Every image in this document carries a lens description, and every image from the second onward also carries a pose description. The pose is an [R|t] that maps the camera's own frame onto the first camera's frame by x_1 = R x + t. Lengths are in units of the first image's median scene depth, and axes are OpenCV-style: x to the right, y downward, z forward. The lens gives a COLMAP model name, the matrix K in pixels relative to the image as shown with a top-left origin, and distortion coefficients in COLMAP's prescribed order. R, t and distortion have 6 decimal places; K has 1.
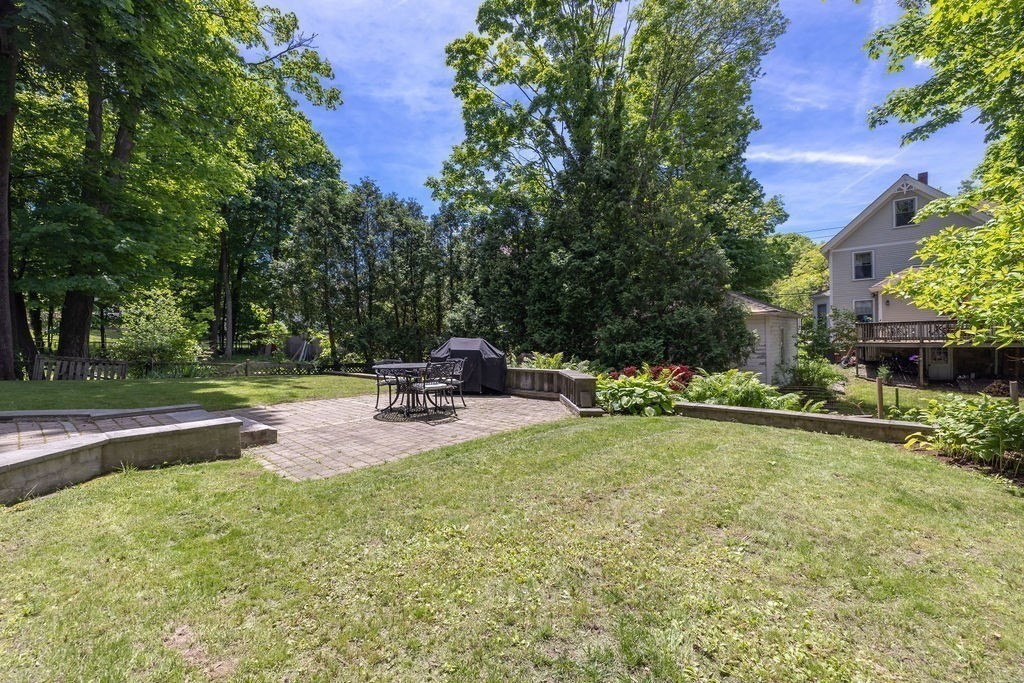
lens RADIAL K [[430.1, 0, 512.0], [0, 430.1, 341.5], [0, 0, 1]] dist [0.000542, -0.000182]
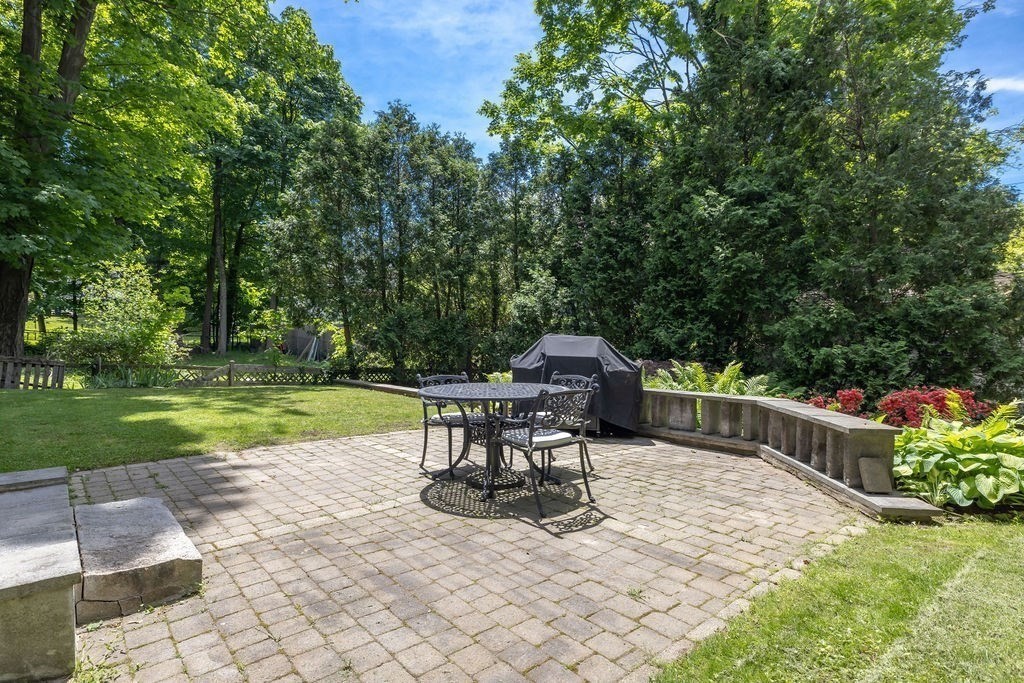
lens RADIAL K [[539.0, 0, 511.2], [0, 539.0, 347.3], [0, 0, 1]] dist [0.000212, -0.000148]
pose [[0.994252, 0.014792, -0.106041, -0.060784], [-0.012894, 0.999745, 0.018564, -0.002337], [0.106289, -0.017090, 0.994188, 0.156802]]
